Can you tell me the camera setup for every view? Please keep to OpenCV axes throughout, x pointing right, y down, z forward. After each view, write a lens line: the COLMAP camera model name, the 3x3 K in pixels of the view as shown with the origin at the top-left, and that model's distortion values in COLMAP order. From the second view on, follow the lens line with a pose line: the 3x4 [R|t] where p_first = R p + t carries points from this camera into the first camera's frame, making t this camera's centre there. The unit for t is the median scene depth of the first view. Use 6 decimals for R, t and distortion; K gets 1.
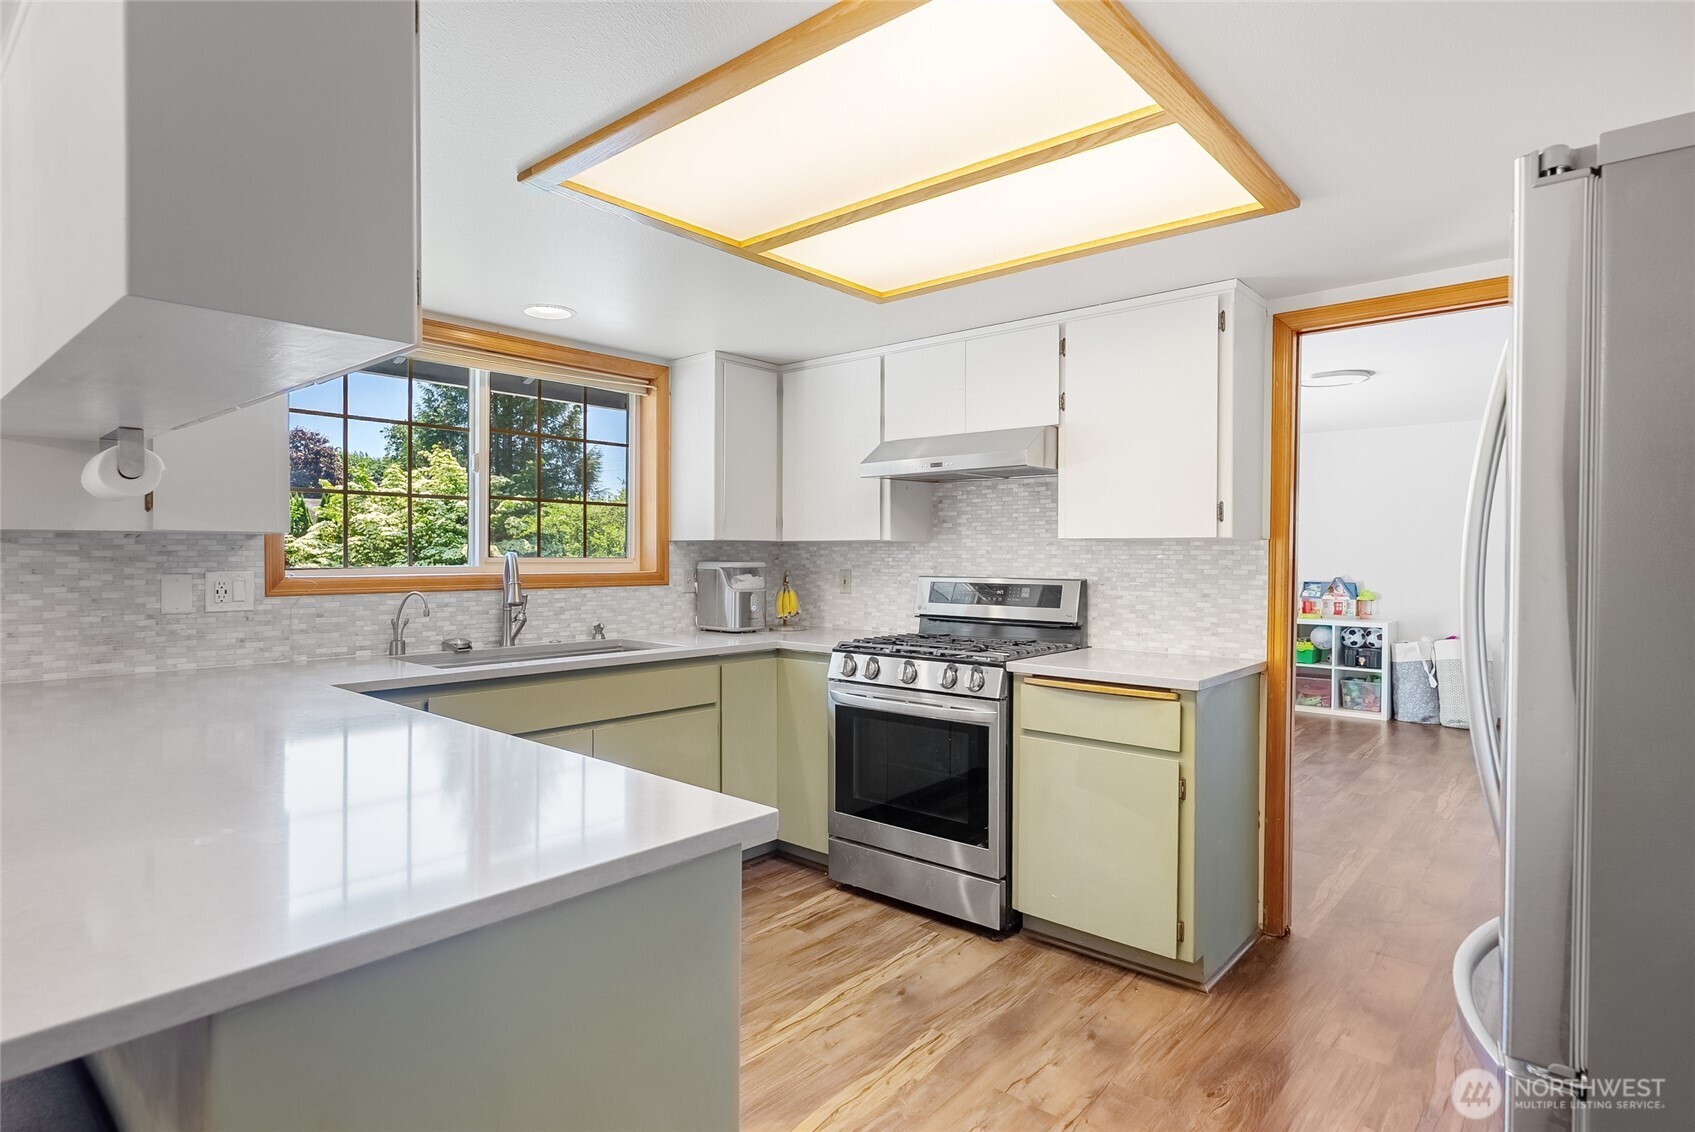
lens RADIAL K [[893.9, 0, 839.1], [0, 893.9, 567.3], [0, 0, 1]] dist [0.002594, 0.000900]
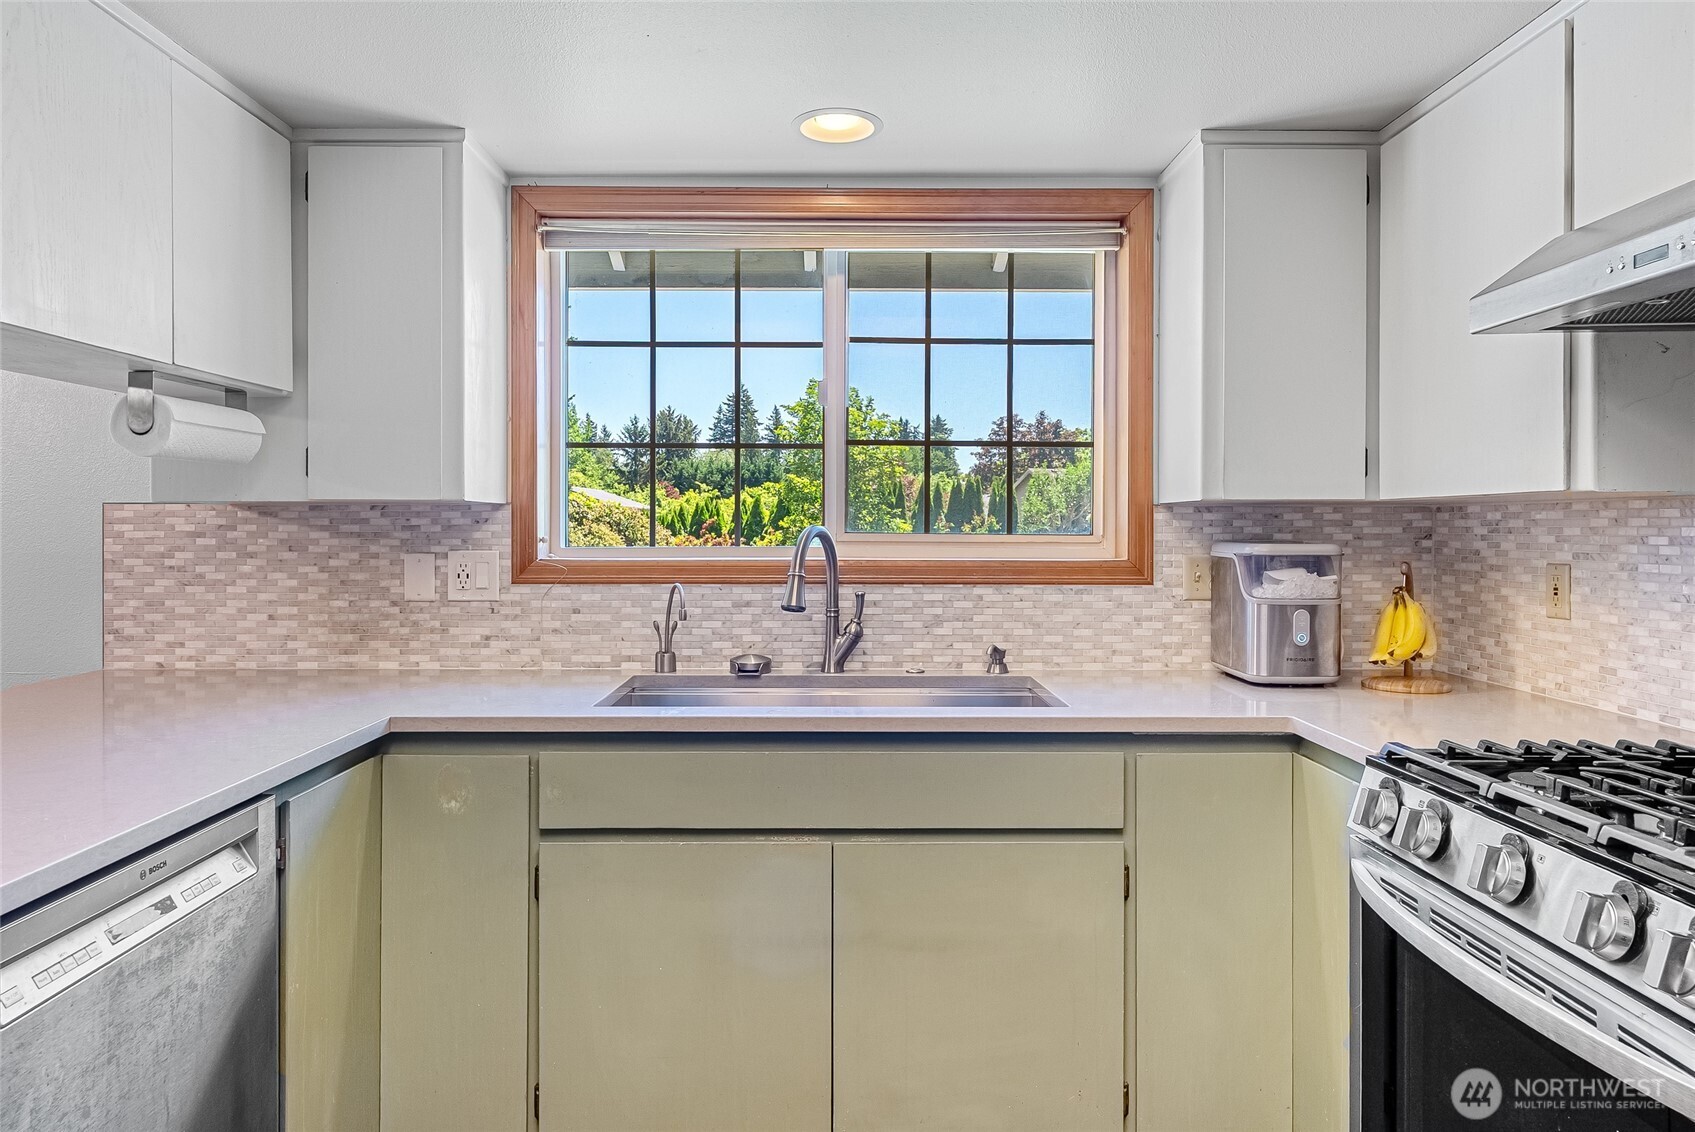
lens RADIAL K [[1054.5, 0, 844.9], [0, 1054.5, 532.3], [0, 0, 1]] dist [0.001088, 0.000195]
pose [[0.668284, 0.001601, -0.743904, 0.194107], [-0.009860, 0.999929, -0.006706, -0.007026], [0.743841, 0.011816, 0.668252, 0.498177]]
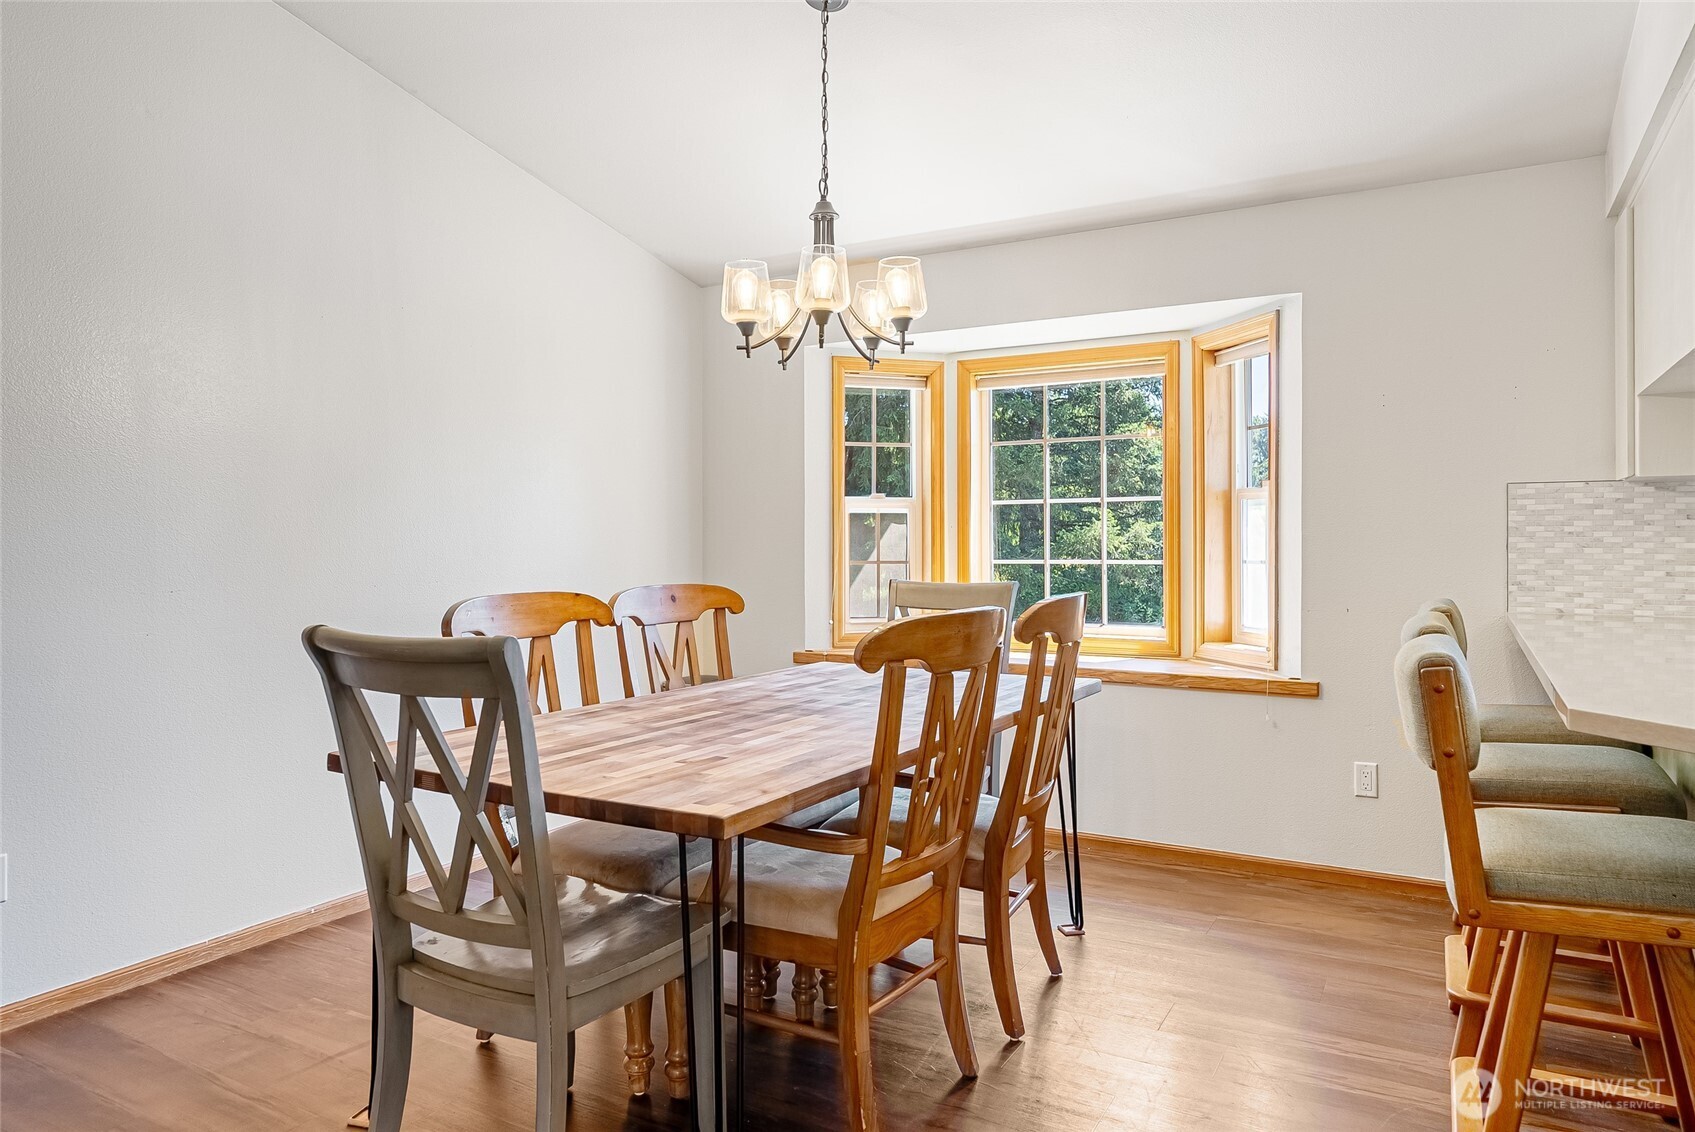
lens RADIAL K [[1054.5, 0, 838.5], [0, 1054.5, 544.1], [0, 0, 1]] dist [0.001088, 0.000195]
pose [[0.201861, -0.001210, -0.979413, 0.103837], [-0.012528, 0.999914, -0.003817, 0.039517], [0.979334, 0.013040, 0.201829, -0.189591]]
